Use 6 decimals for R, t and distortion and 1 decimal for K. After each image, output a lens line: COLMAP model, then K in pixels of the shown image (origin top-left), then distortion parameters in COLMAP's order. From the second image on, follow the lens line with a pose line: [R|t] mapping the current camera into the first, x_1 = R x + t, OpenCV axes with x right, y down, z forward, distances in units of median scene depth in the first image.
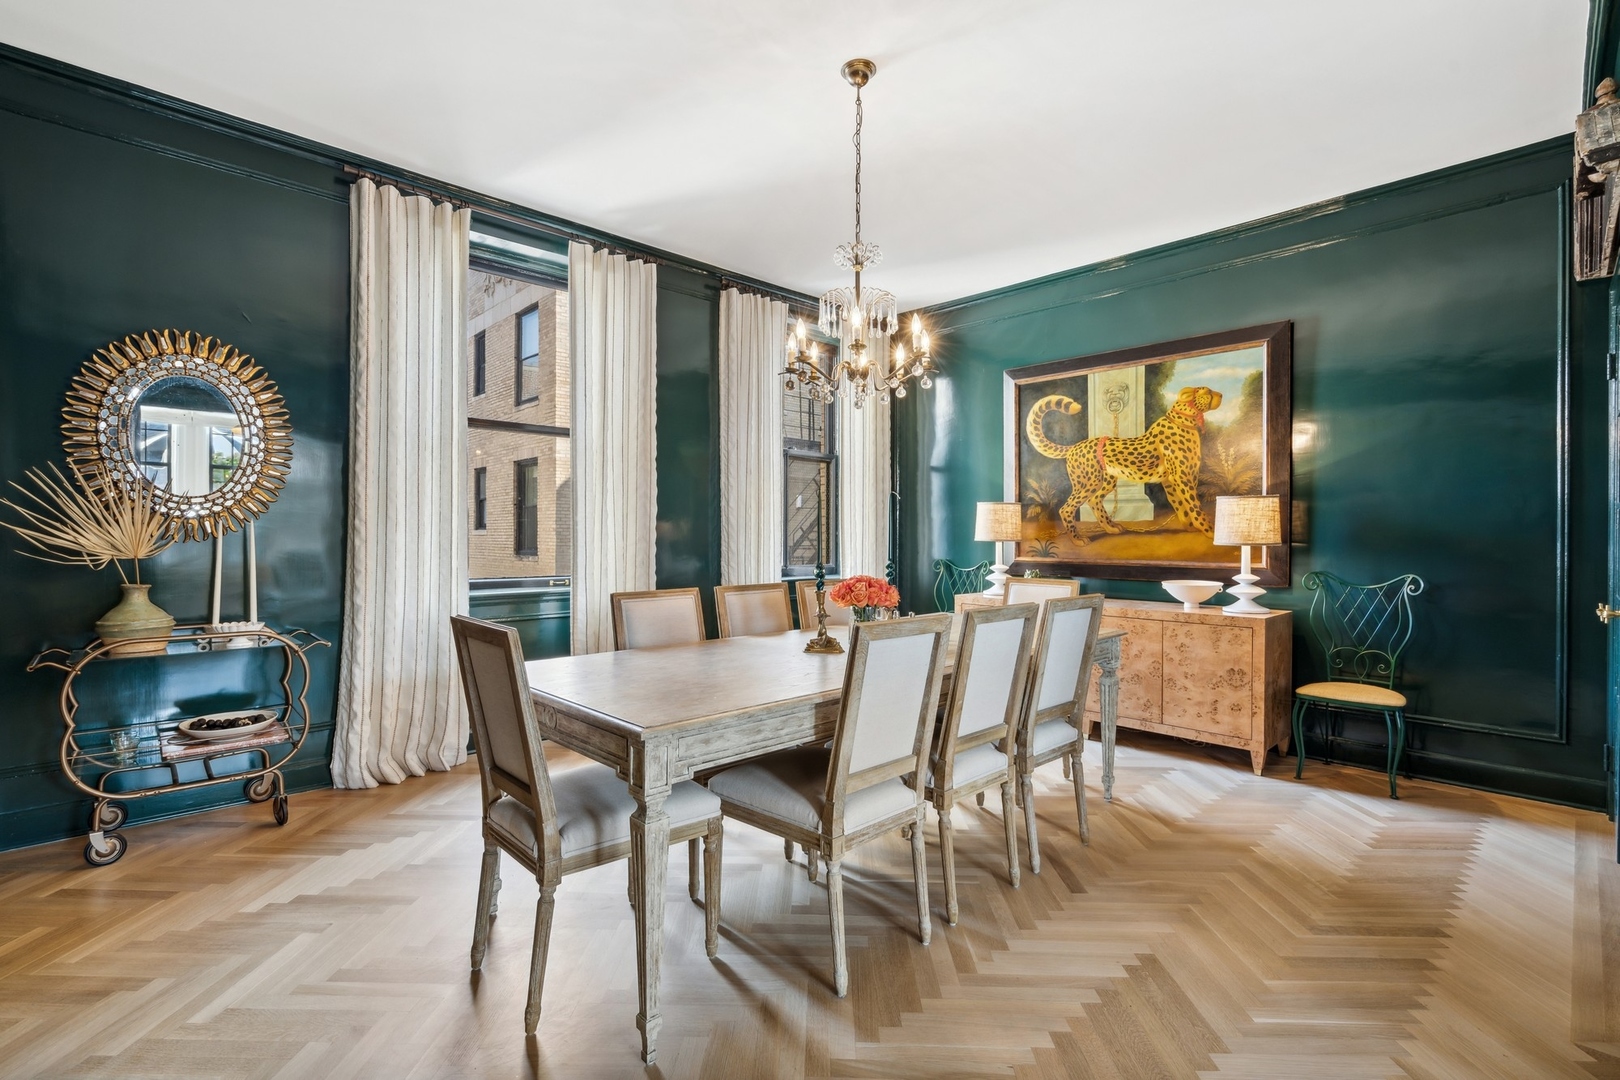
lens RADIAL K [[753.2, 0, 810.0], [0, 753.2, 540.0], [0, 0, 1]] dist [-0.000467, -0.000181]
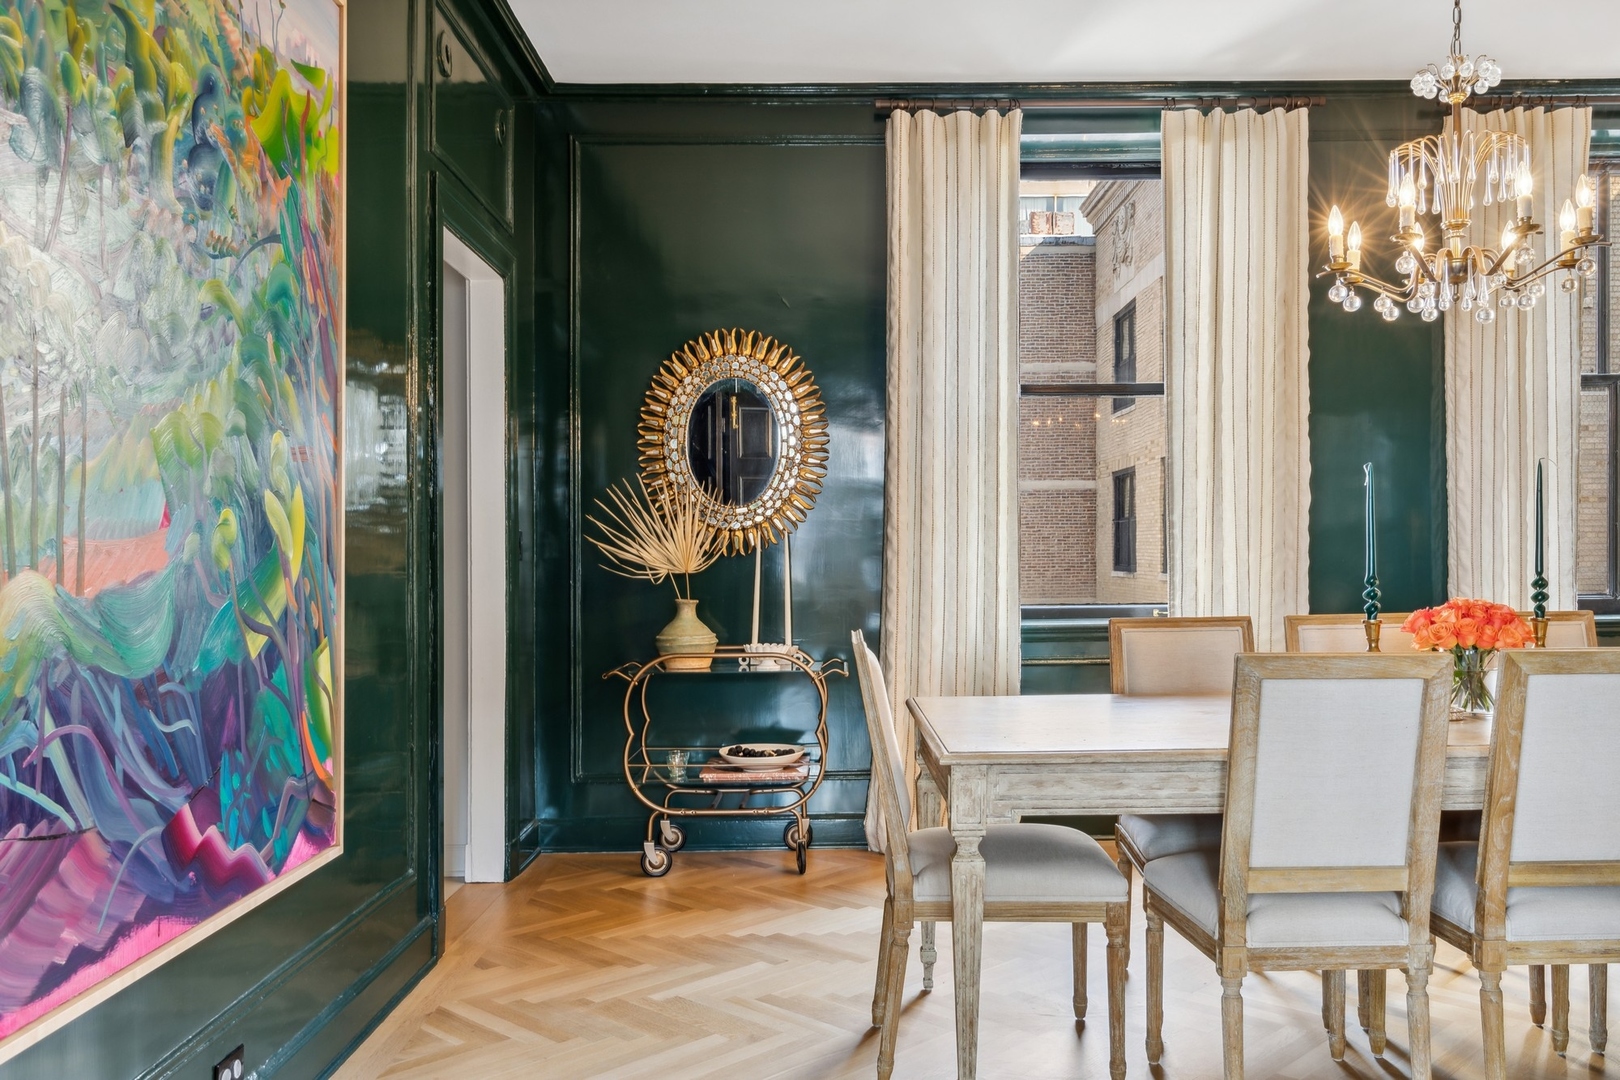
lens RADIAL K [[1343.8, 0, 813.5], [0, 1343.8, 543.2], [0, 0, 1]] dist [-0.000425, -0.002791]
pose [[0.724412, -0.016868, -0.689160, 0.374116], [0.009050, 0.999847, -0.014961, 0.012269], [0.689307, 0.004601, 0.724454, -0.128241]]
